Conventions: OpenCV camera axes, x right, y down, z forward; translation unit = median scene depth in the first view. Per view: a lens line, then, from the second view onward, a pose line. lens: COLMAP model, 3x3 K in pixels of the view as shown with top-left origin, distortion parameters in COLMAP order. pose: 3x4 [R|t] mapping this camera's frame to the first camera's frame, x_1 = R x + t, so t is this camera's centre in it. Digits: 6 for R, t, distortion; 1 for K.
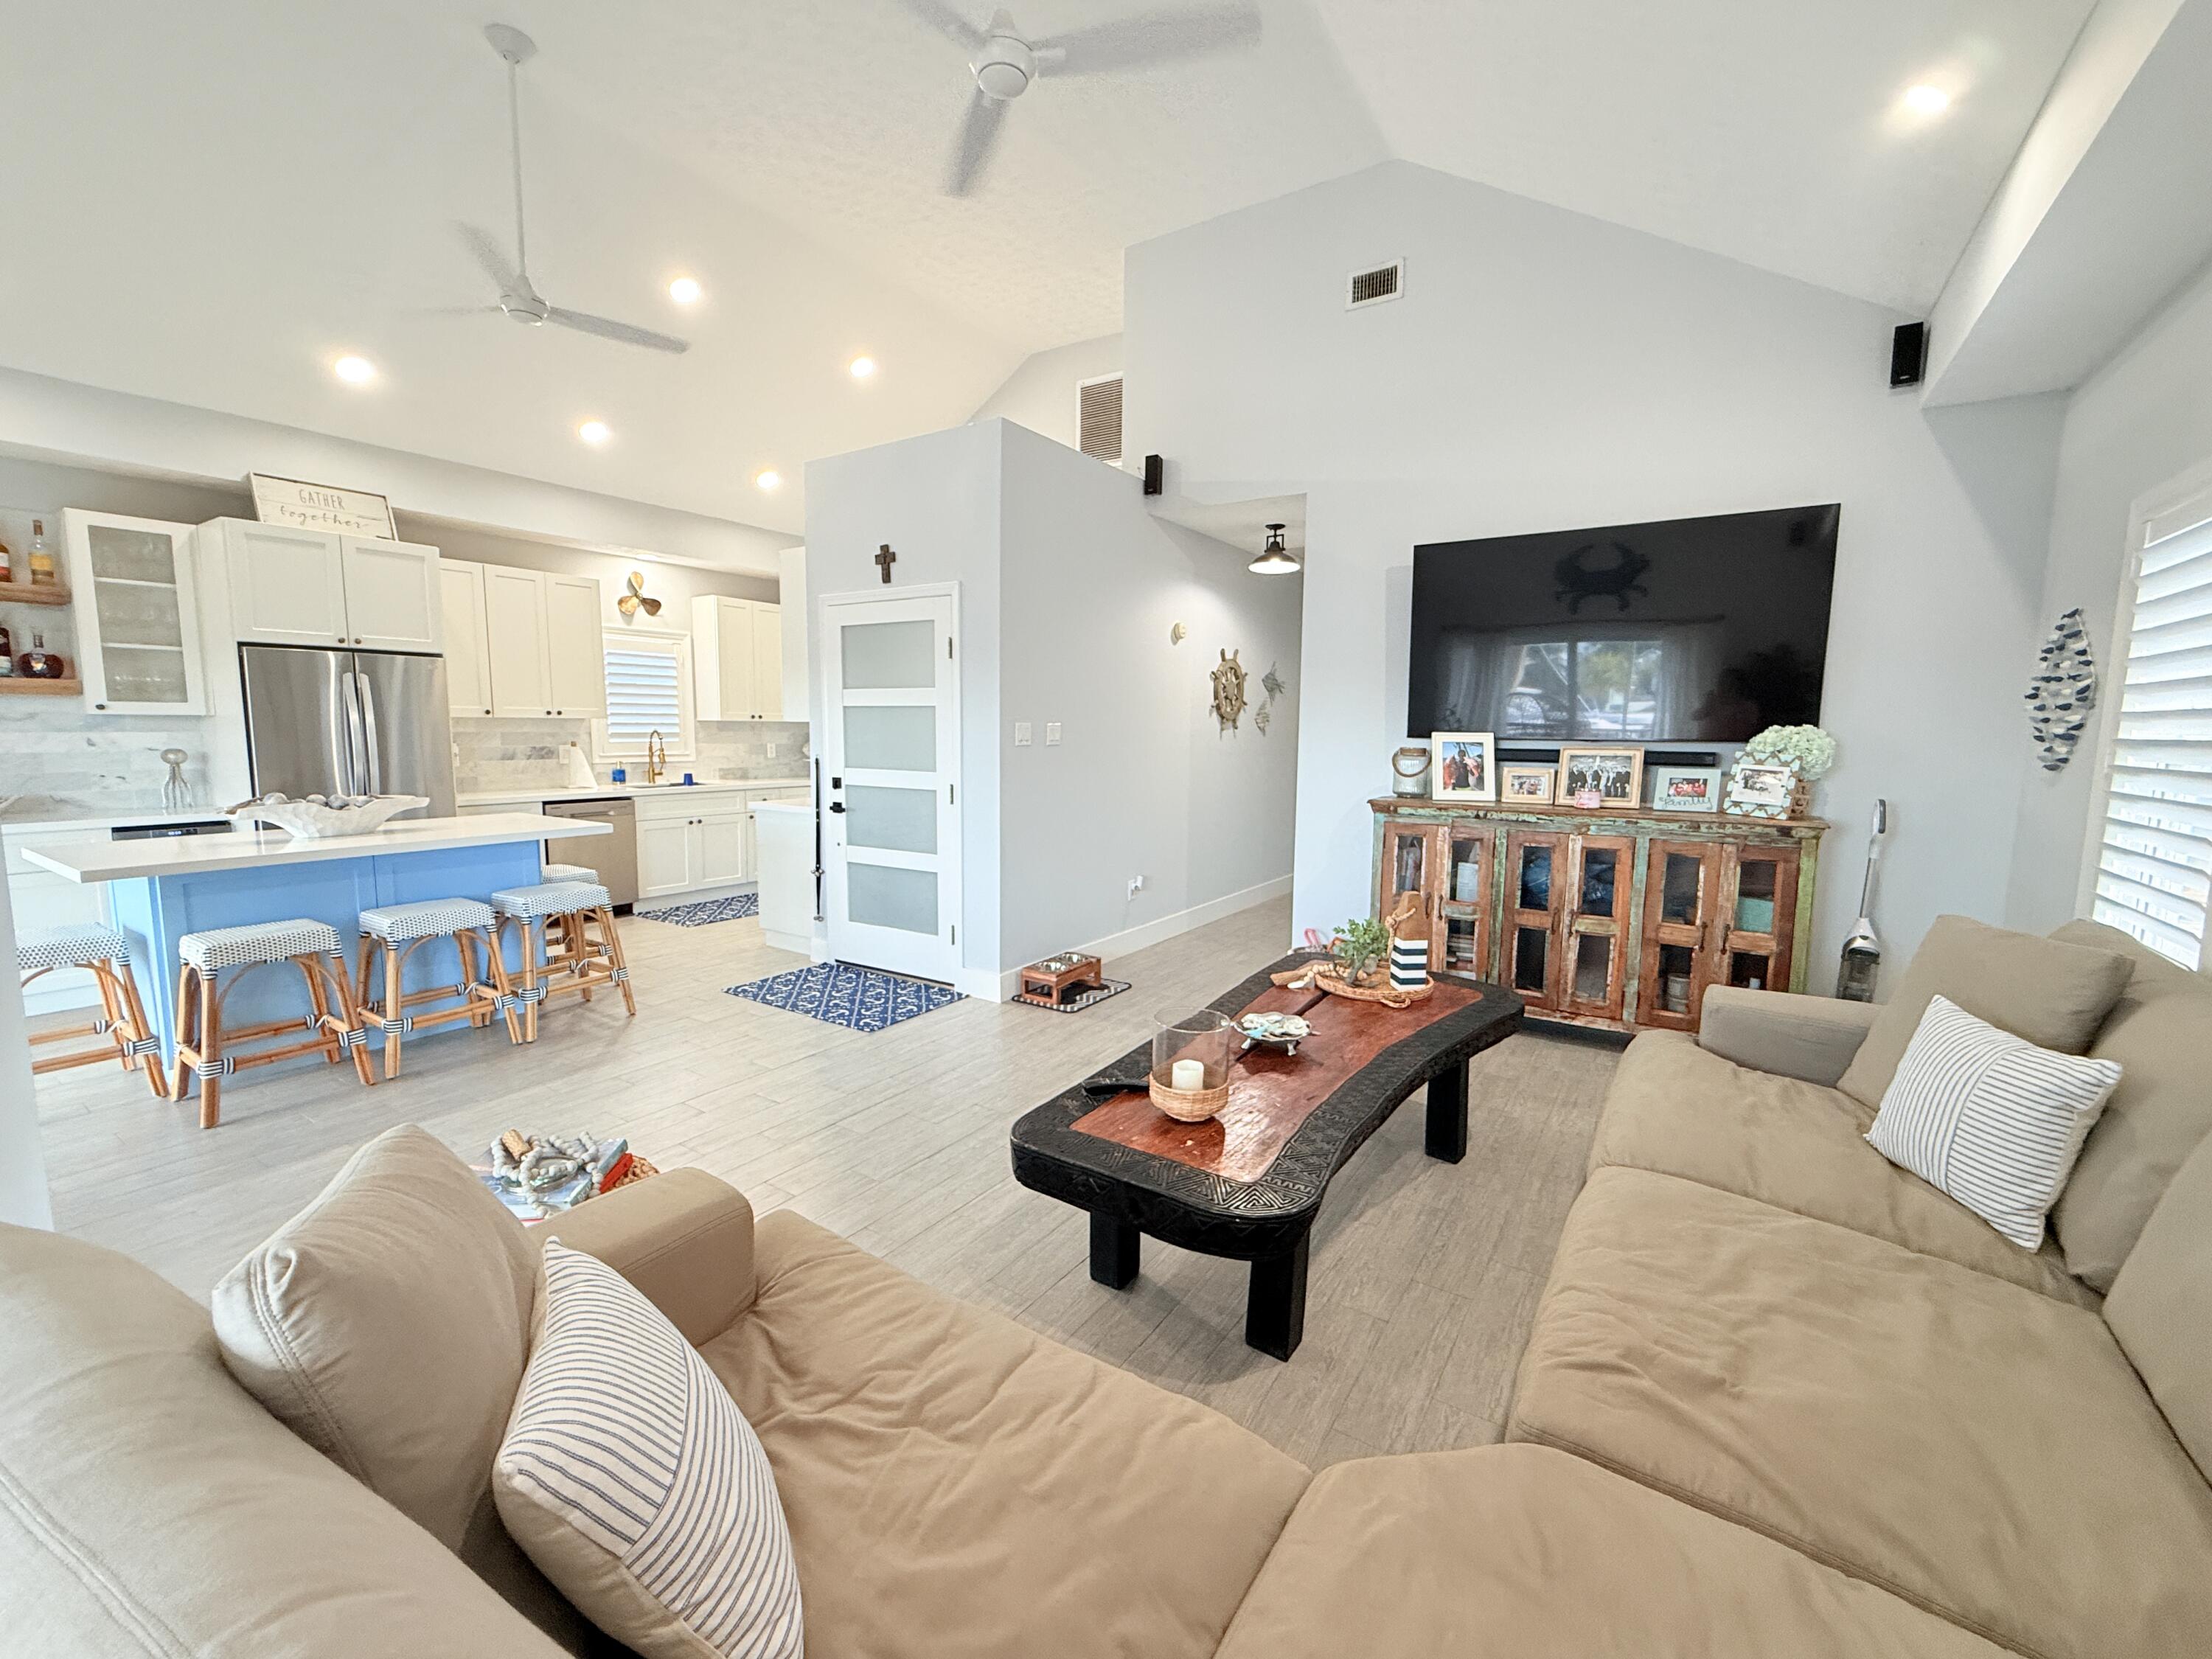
lens RADIAL K [[912.6, 0, 1106.0], [0, 912.6, 829.5], [0, 0, 1]] dist [0.000035, -0.000267]
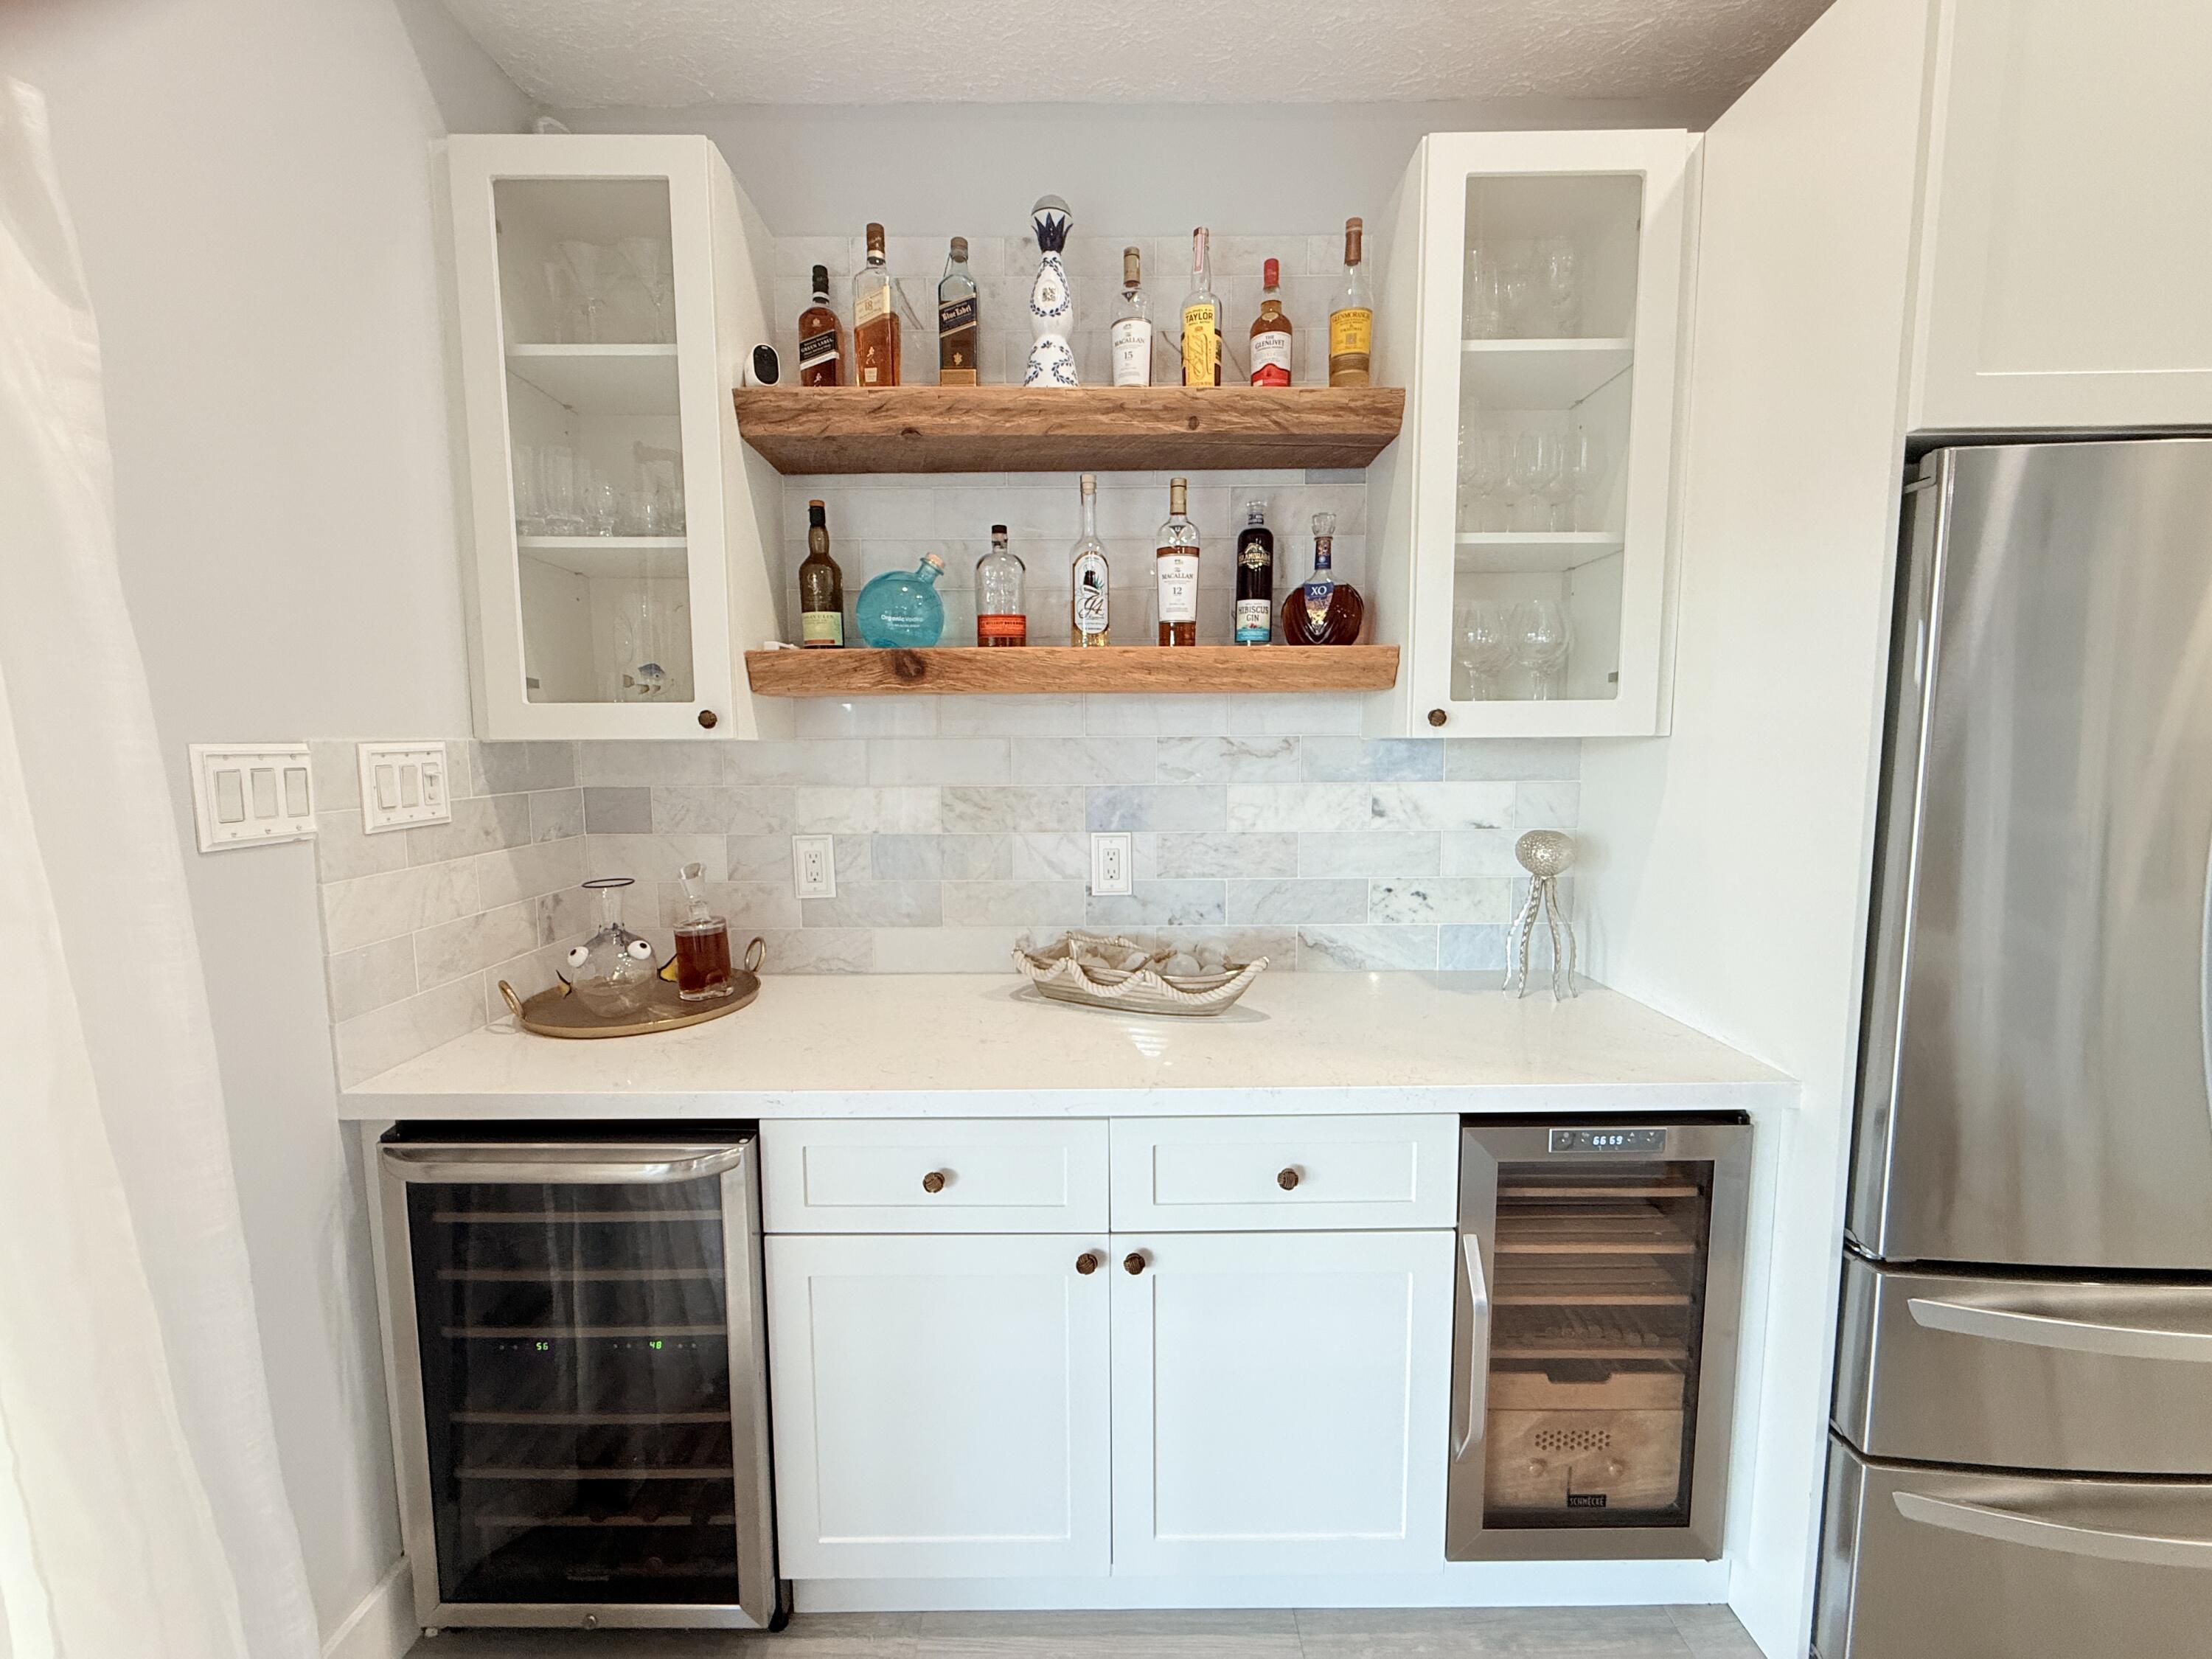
lens RADIAL K [[883.4, 0, 1102.0], [0, 883.4, 829.5], [0, 0, 1]] dist [-0.000797, 0.000077]
pose [[0.548998, 0.069488, -0.832930, -0.793069], [-0.081992, 0.996209, 0.029068, -0.081187], [0.831792, 0.052336, 0.552614, 0.633806]]
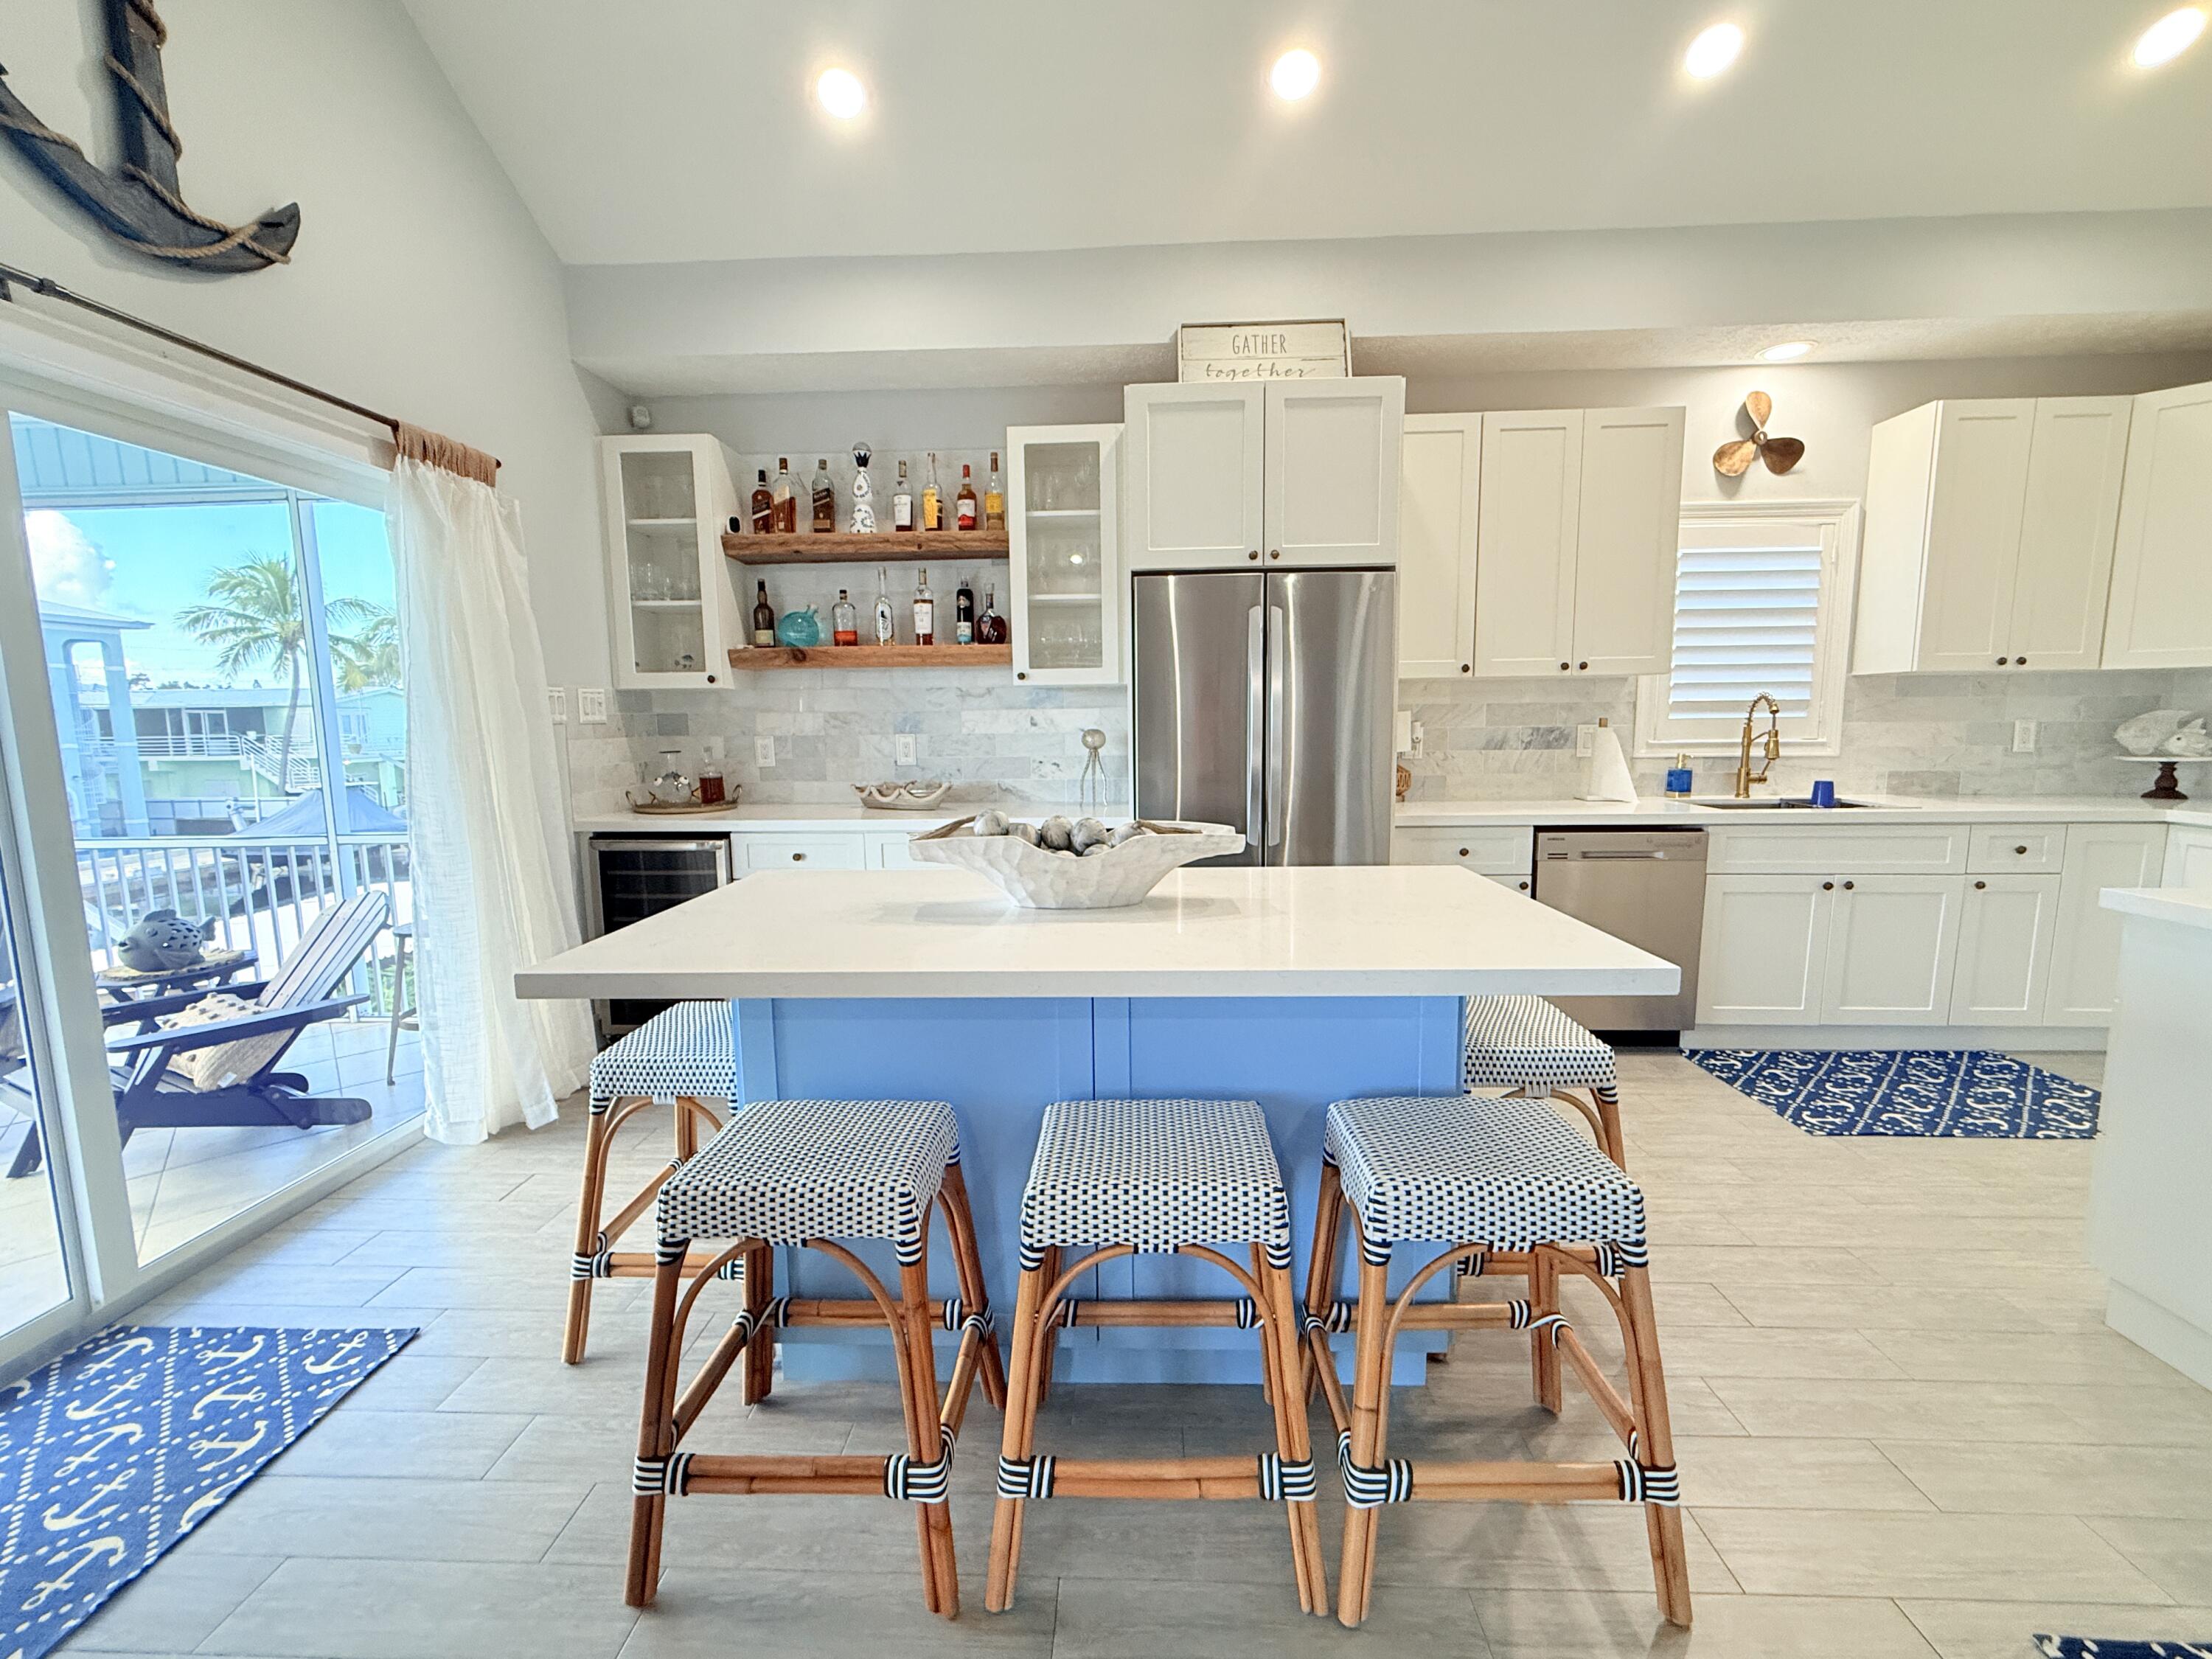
lens RADIAL K [[912.6, 0, 1106.0], [0, 912.6, 829.5], [0, 0, 1]] dist [0.000035, -0.000267]
pose [[0.511929, 0.088453, -0.854461, -0.329893], [-0.079663, 0.995287, 0.055303, -0.045185], [0.855326, 0.039758, 0.516563, 0.584712]]
